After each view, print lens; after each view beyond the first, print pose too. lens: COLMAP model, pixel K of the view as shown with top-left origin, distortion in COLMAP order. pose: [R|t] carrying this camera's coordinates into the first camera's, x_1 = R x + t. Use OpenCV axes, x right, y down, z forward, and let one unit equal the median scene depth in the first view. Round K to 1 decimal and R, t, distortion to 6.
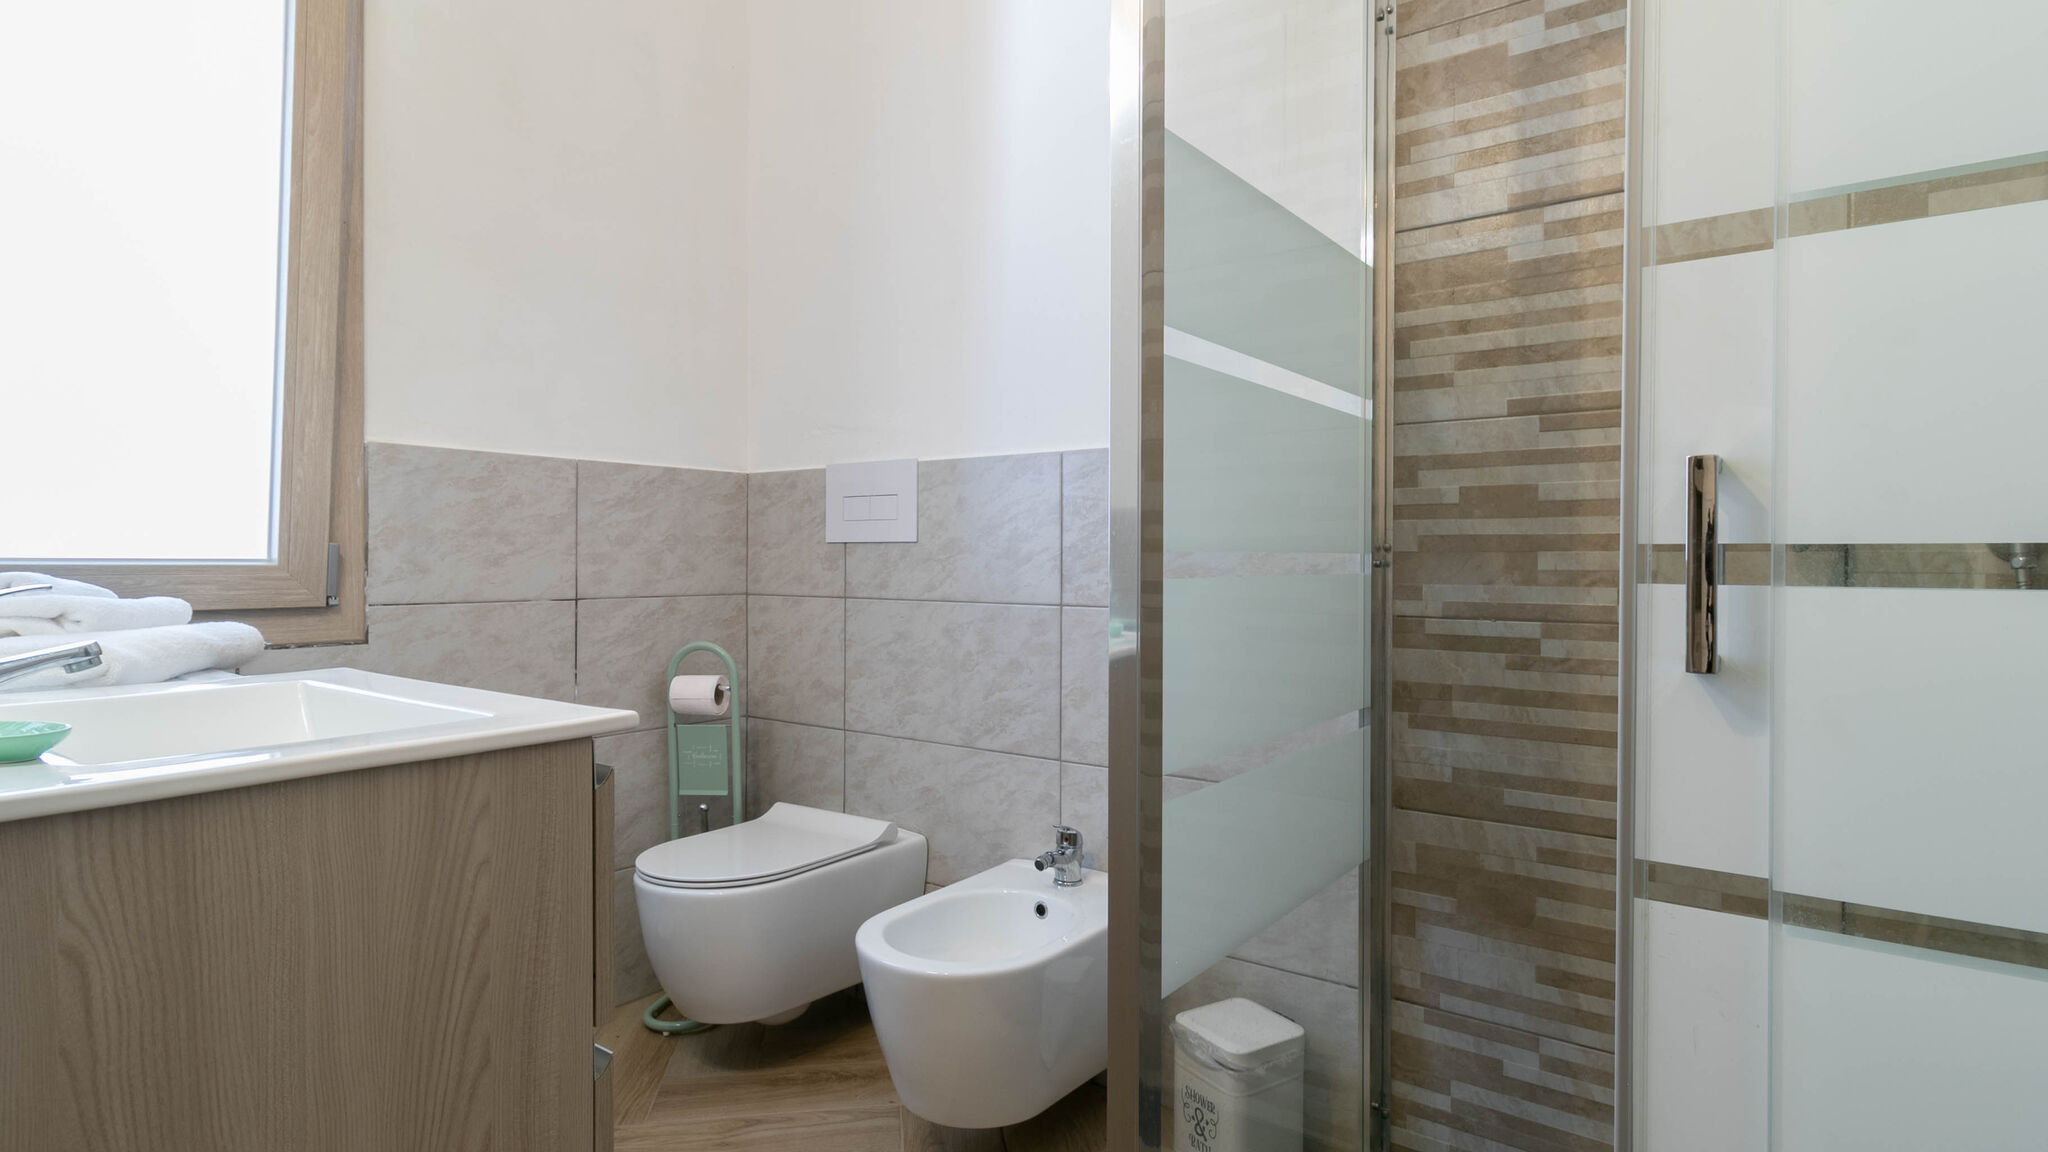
lens RADIAL K [[1054.9, 0, 1017.9], [0, 1054.9, 567.6], [0, 0, 1]] dist [0.001706, 0.000487]
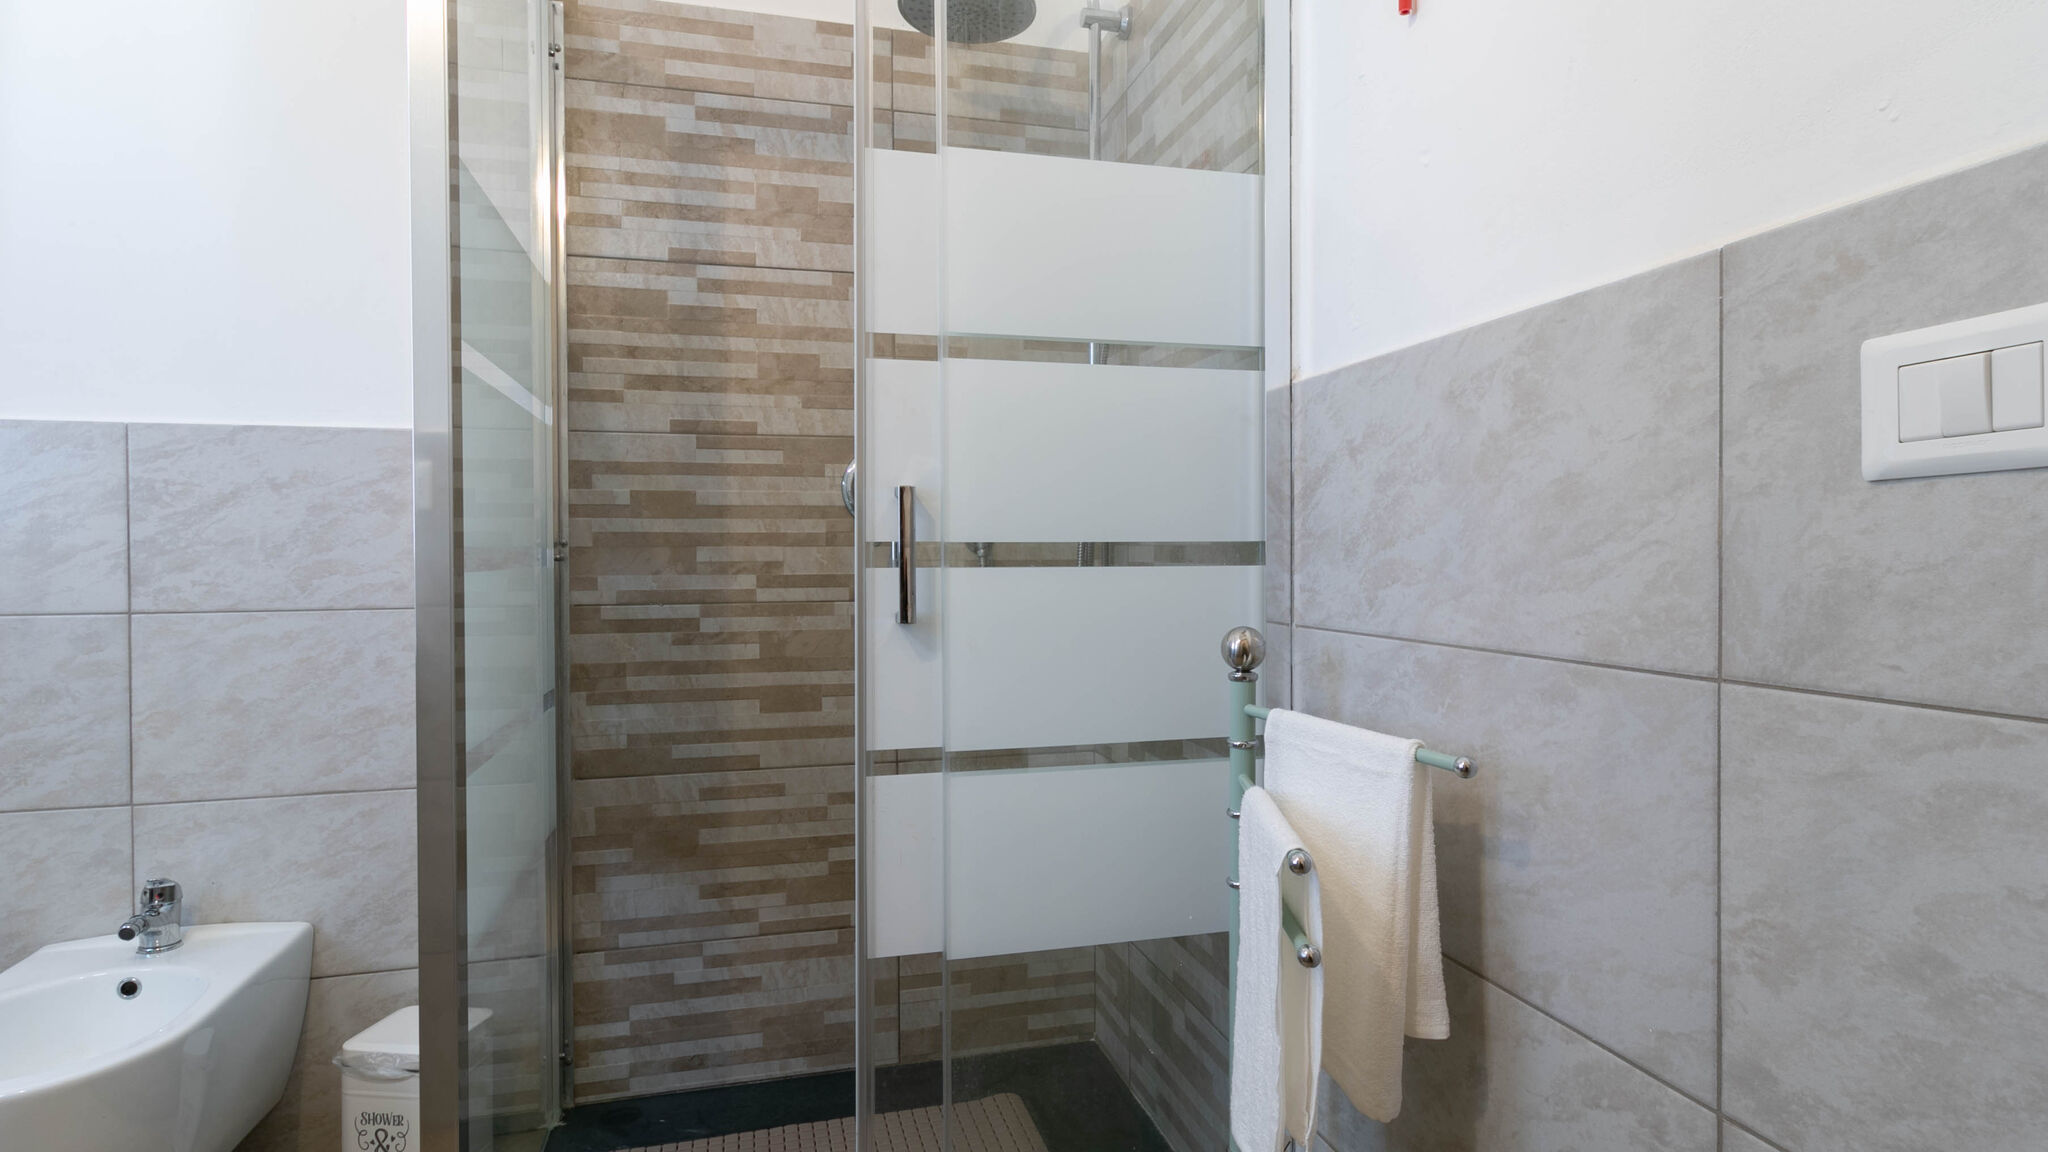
lens RADIAL K [[1054.9, 0, 1017.9], [0, 1054.9, 567.6], [0, 0, 1]] dist [0.001706, 0.000487]
pose [[0.627044, -0.015931, 0.778821, -0.215266], [0.011993, 0.999870, 0.010798, 0.000308], [-0.778891, 0.002570, 0.627154, -0.052029]]
